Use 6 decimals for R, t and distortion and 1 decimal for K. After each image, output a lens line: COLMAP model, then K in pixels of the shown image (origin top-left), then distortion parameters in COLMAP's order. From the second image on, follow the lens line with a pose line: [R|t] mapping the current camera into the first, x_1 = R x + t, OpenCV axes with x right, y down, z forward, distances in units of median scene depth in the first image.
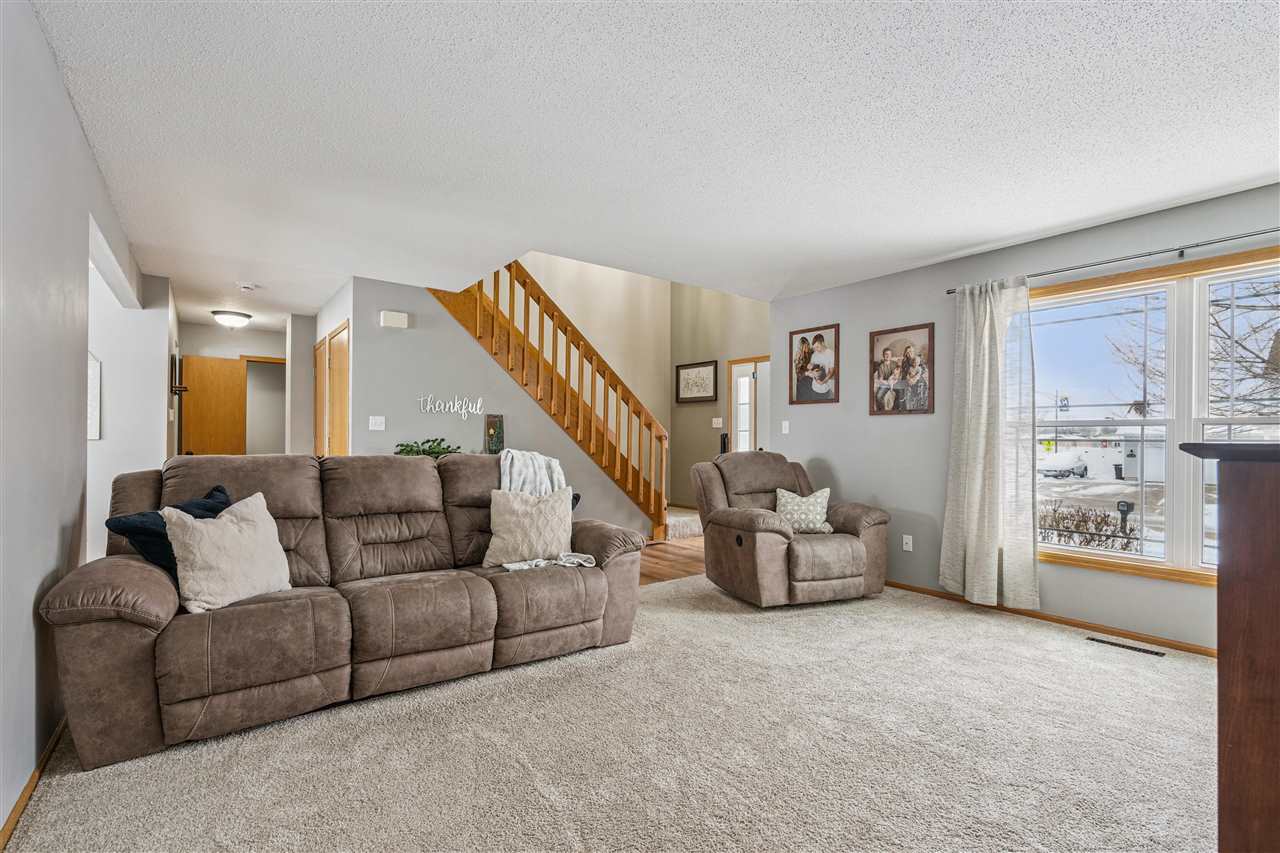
lens RADIAL K [[581.0, 0, 636.3], [0, 581.0, 431.2], [0, 0, 1]] dist [-0.003725, 0.000260]
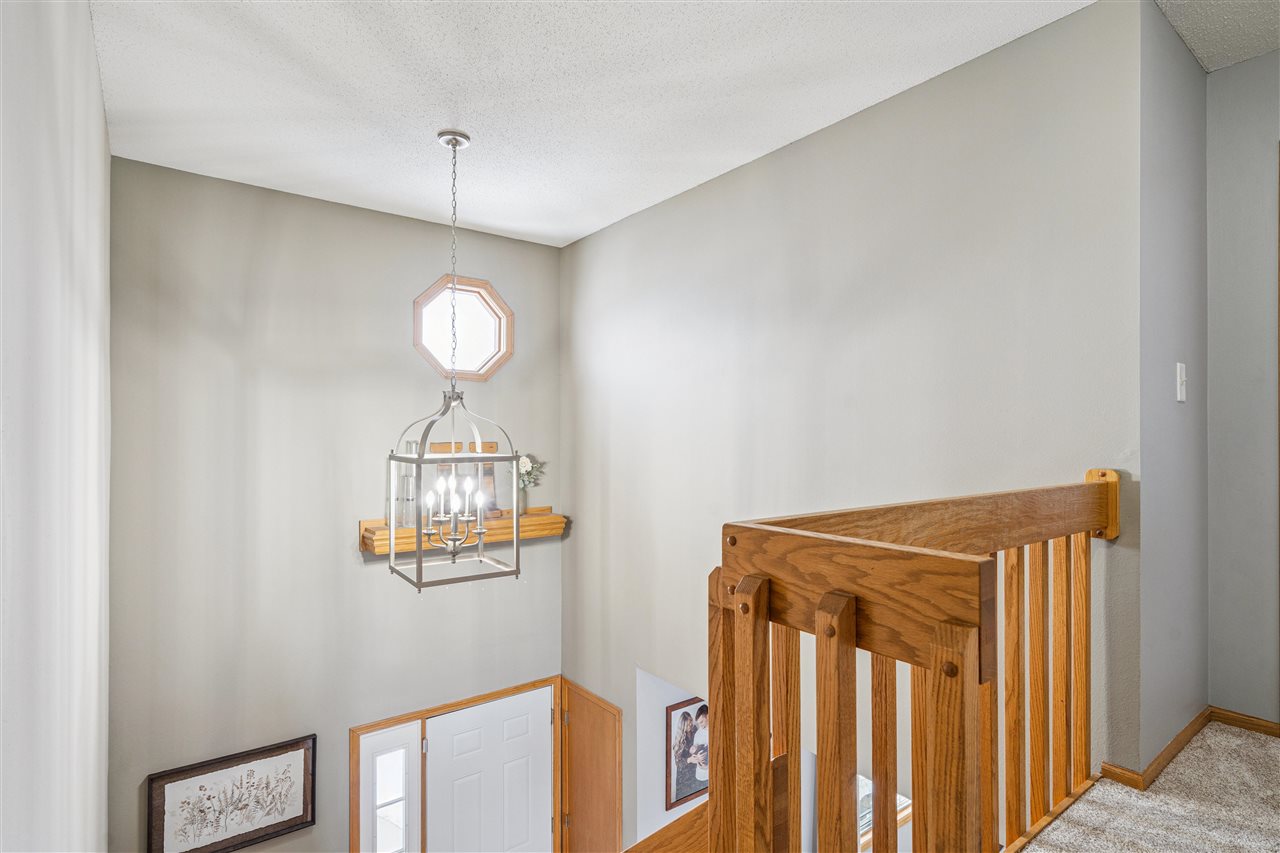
lens RADIAL K [[648.5, 0, 645.5], [0, 648.5, 424.5], [0, 0, 1]] dist [0.002312, 0.001700]
pose [[-0.013740, 0.002581, 0.999902, -0.518738], [-0.011189, 0.999934, -0.002734, -0.502002], [-0.999843, -0.011226, -0.013710, 1.012113]]
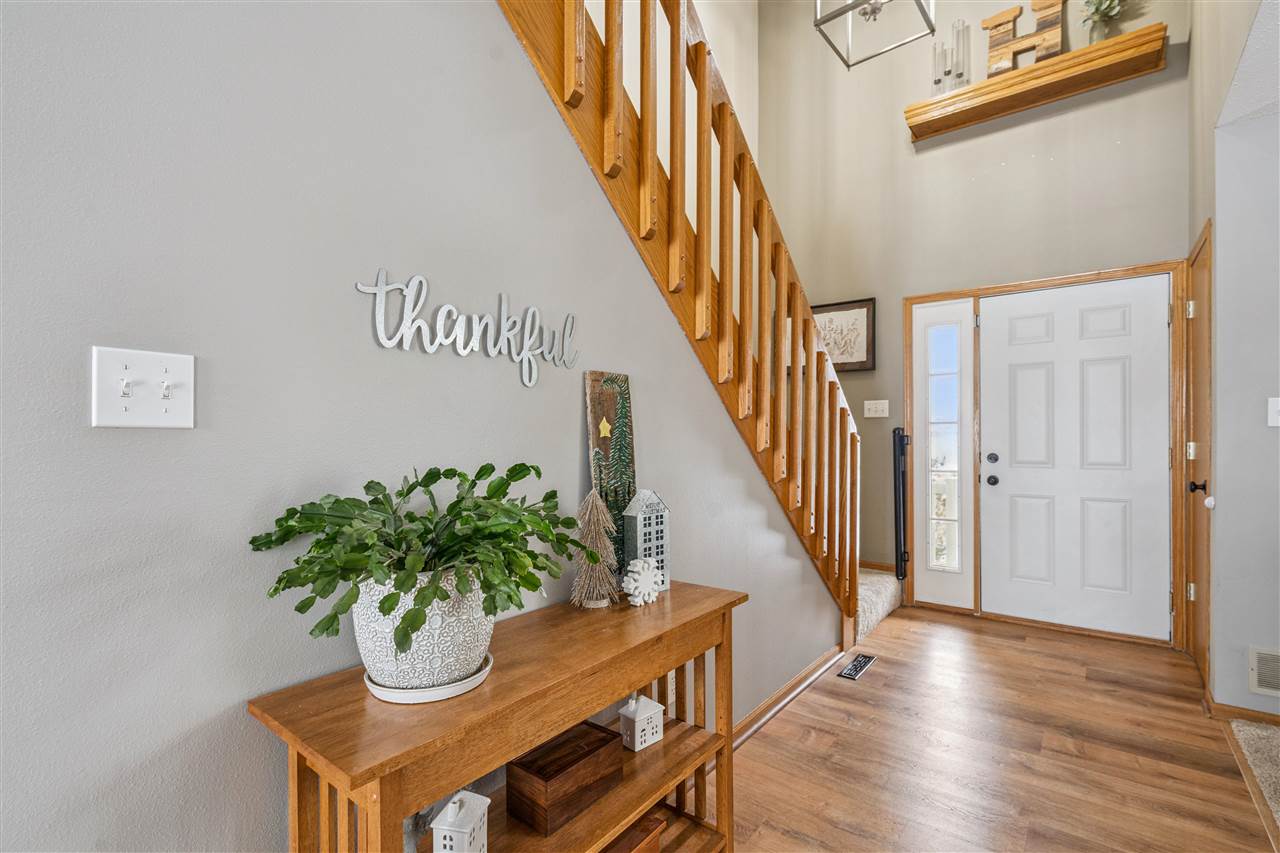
lens RADIAL K [[581.0, 0, 649.4], [0, 581.0, 433.1], [0, 0, 1]] dist [-0.003725, 0.000260]
pose [[0.961425, -0.009693, 0.274898, -0.308775], [0.005380, 0.999850, 0.016439, -0.001686], [-0.275016, -0.014326, 0.961333, 0.700187]]
